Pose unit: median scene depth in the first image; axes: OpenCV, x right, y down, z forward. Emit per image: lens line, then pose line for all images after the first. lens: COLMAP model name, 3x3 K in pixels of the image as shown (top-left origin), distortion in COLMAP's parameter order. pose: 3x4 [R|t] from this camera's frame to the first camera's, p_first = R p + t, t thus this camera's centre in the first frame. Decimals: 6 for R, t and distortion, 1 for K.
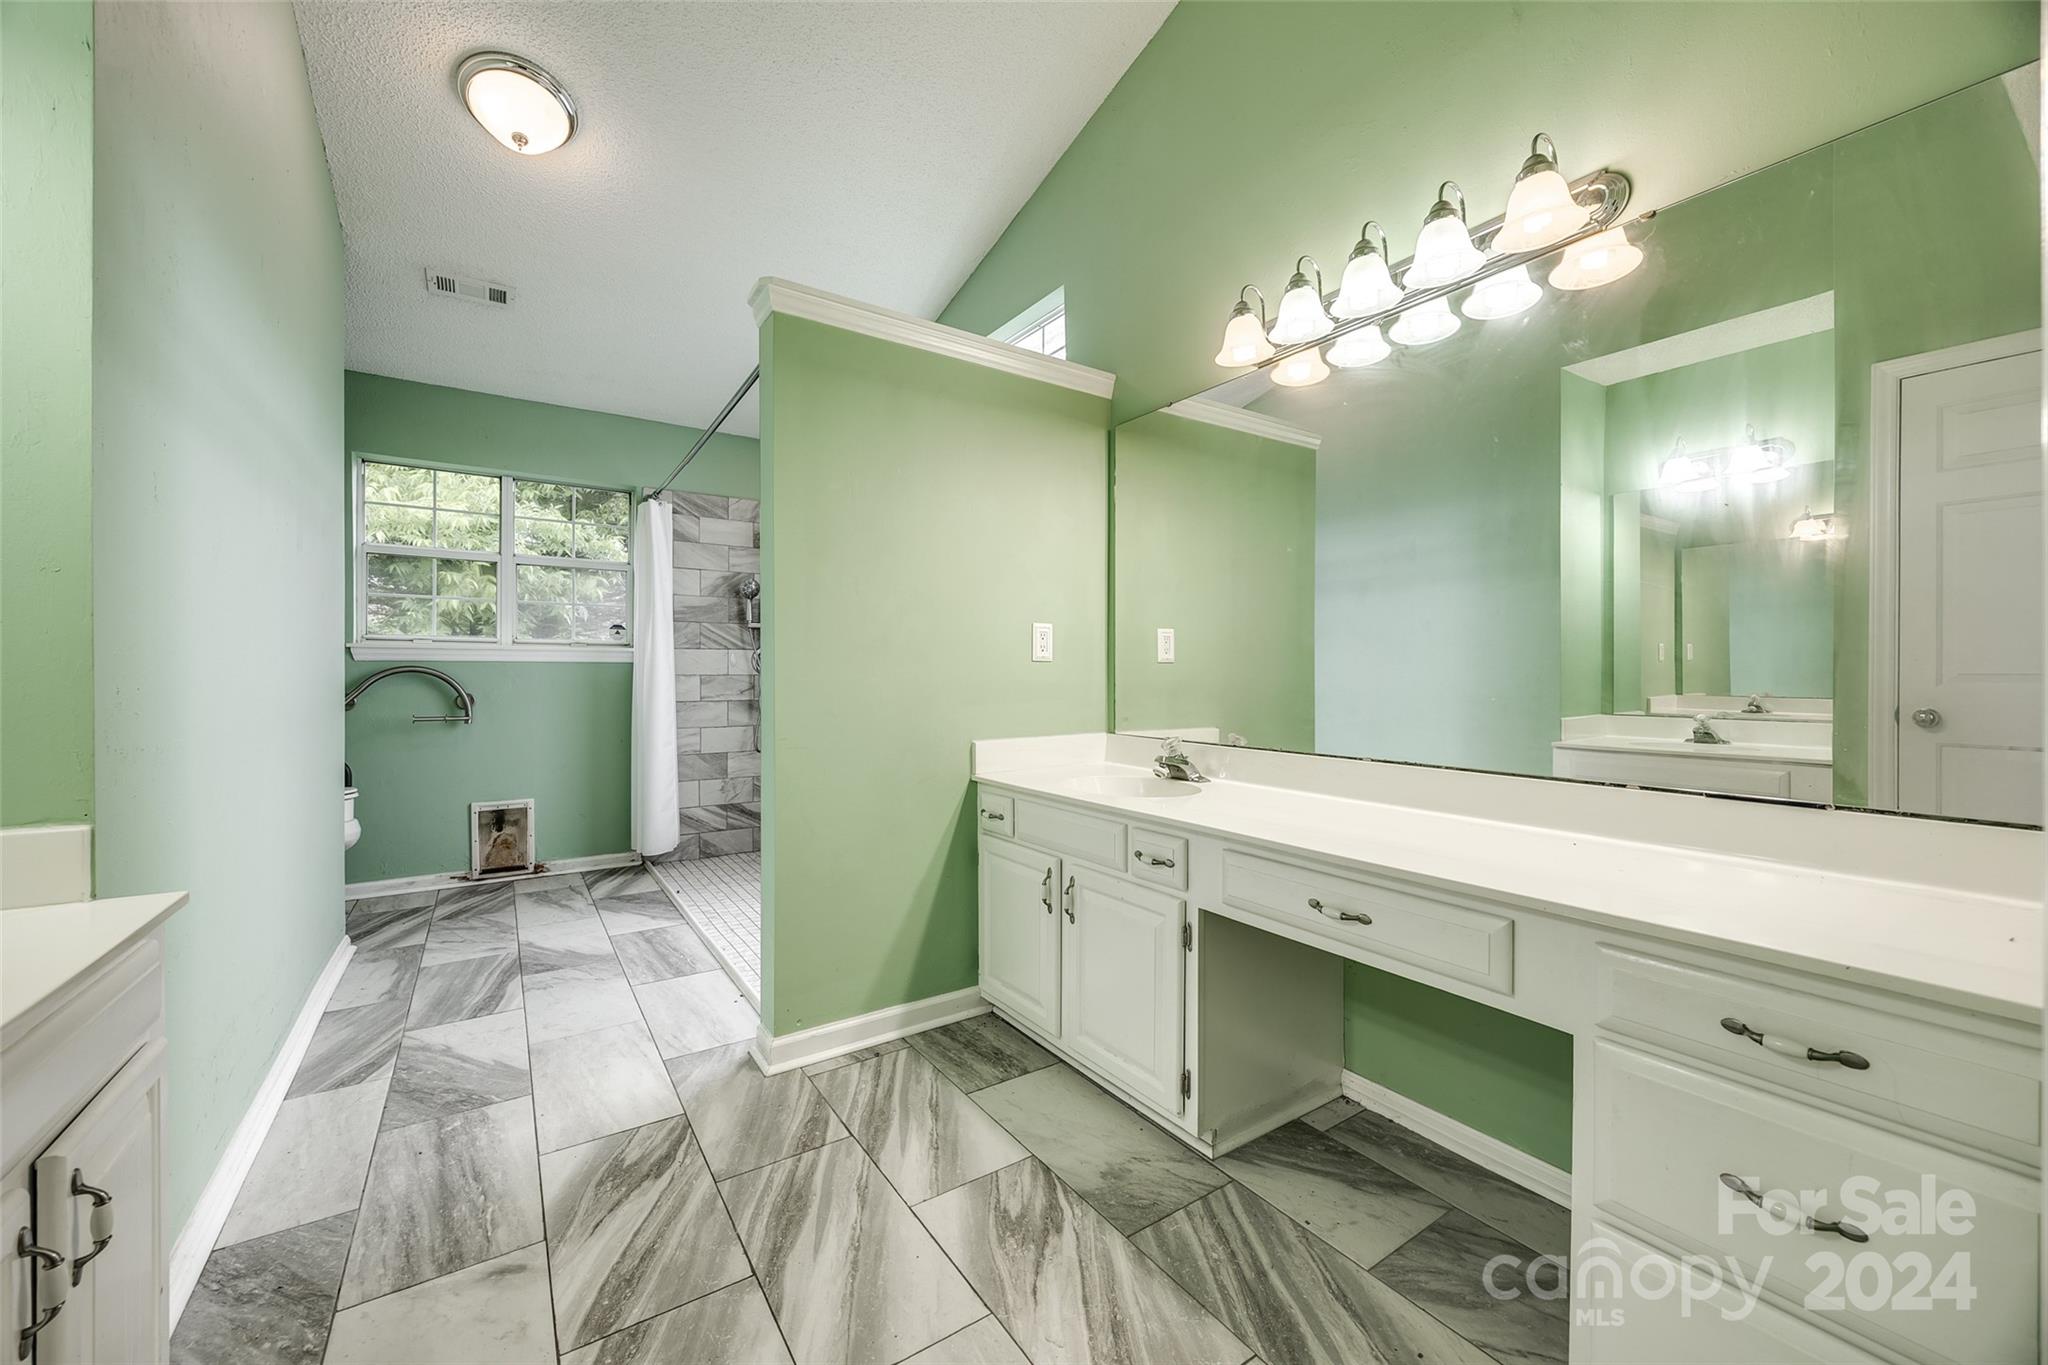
lens RADIAL K [[787.5, 0, 1028.4], [0, 787.5, 677.5], [0, 0, 1]] dist [-0.002268, -0.000152]
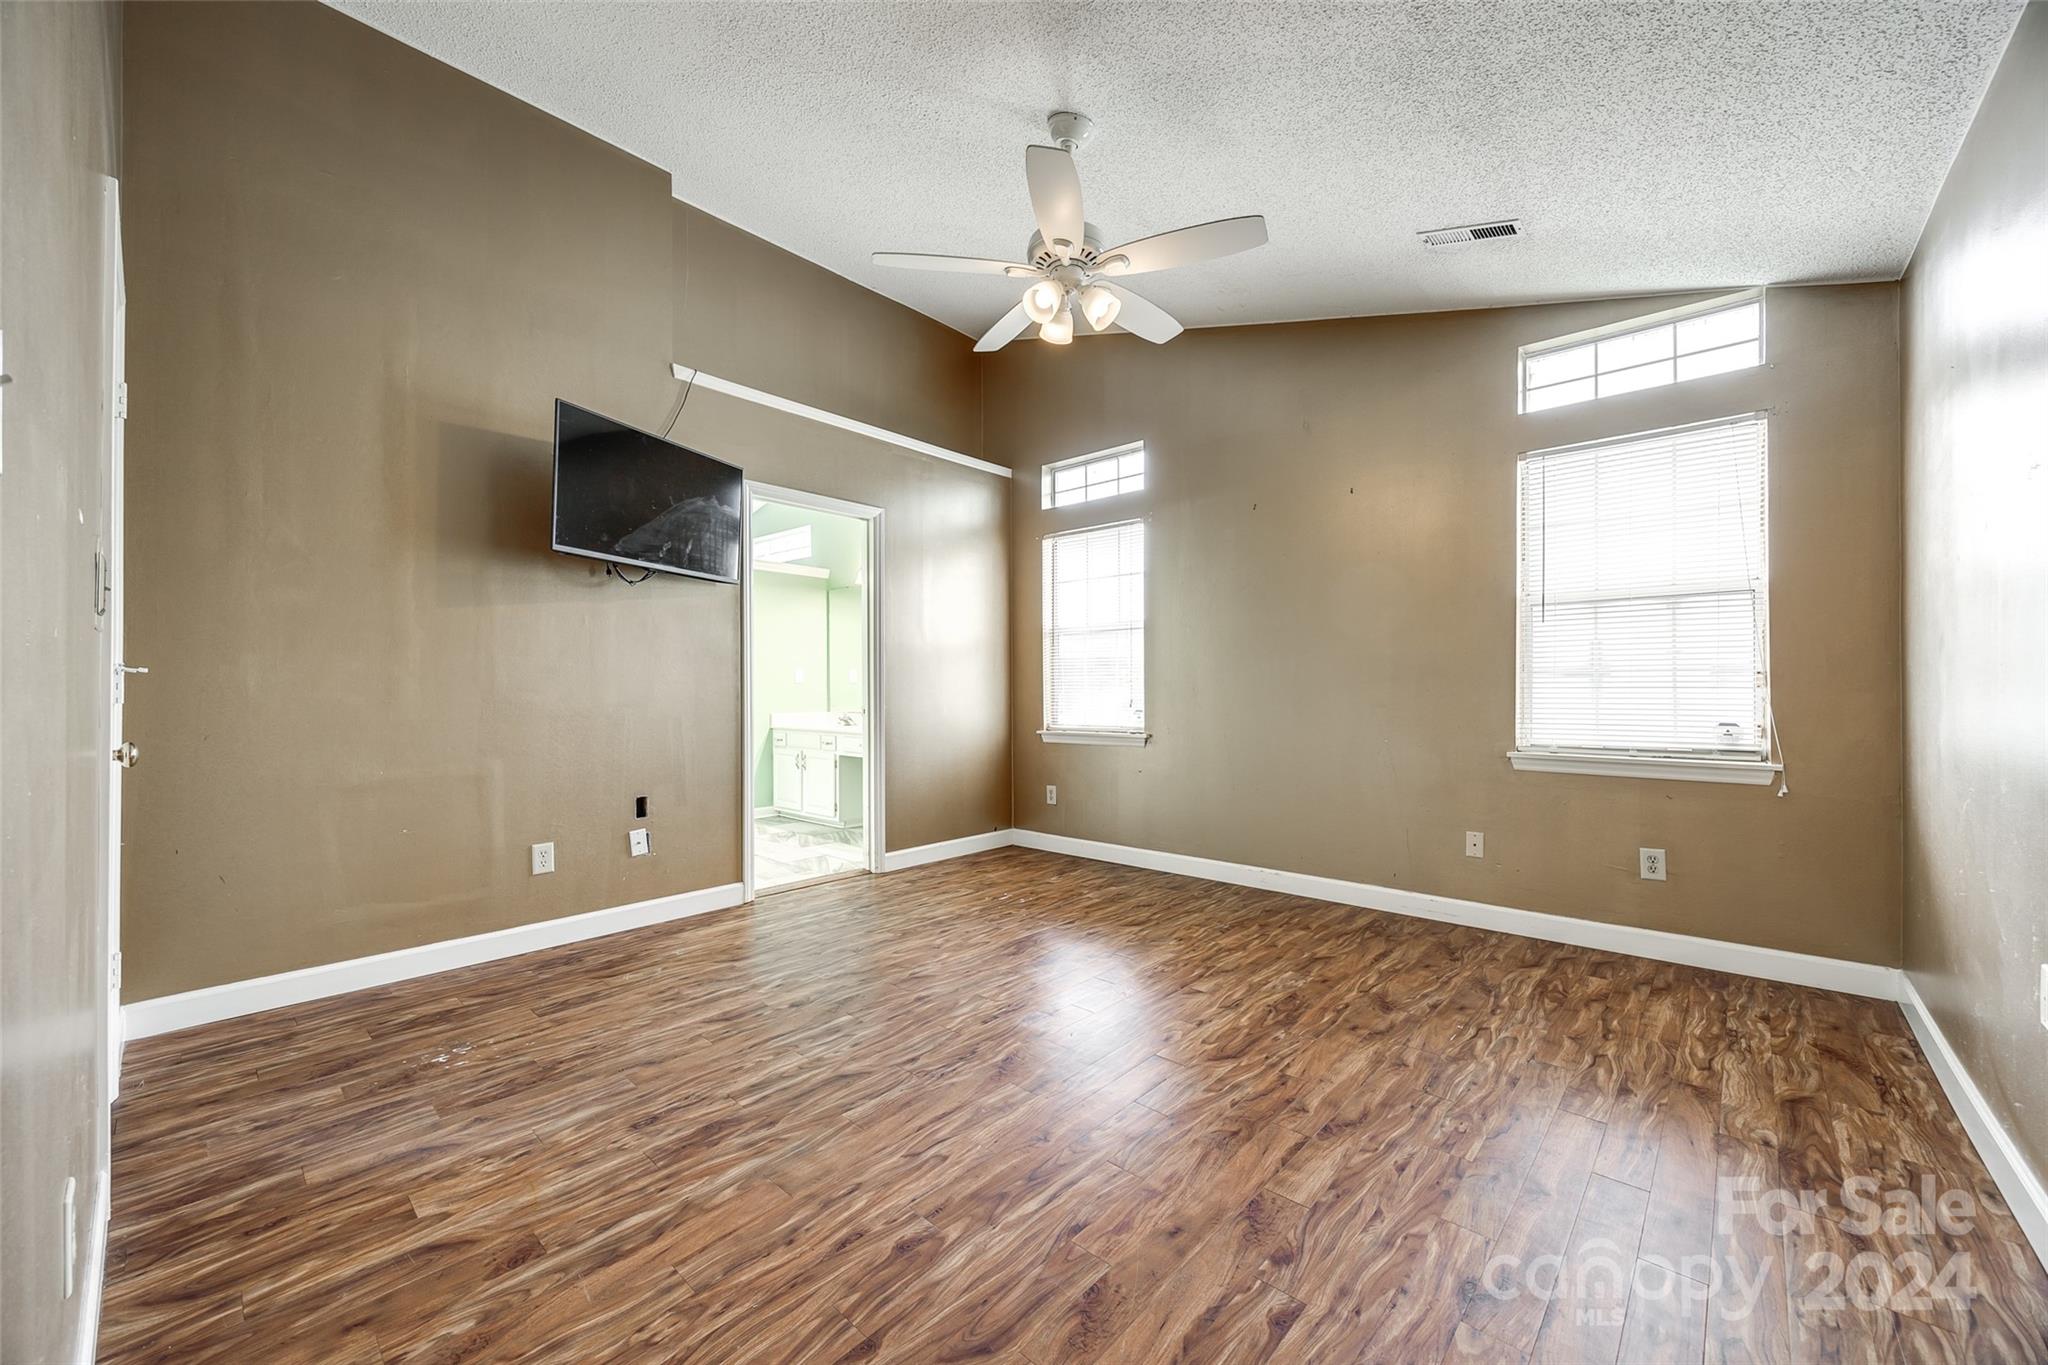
lens RADIAL K [[787.5, 0, 1020.5], [0, 787.5, 685.7], [0, 0, 1]] dist [-0.002268, -0.000152]
pose [[0.972260, -0.001581, 0.233896, 0.226784], [0.003801, 0.999952, -0.009042, 0.026150], [-0.233870, 0.009681, 0.972220, -3.158504]]
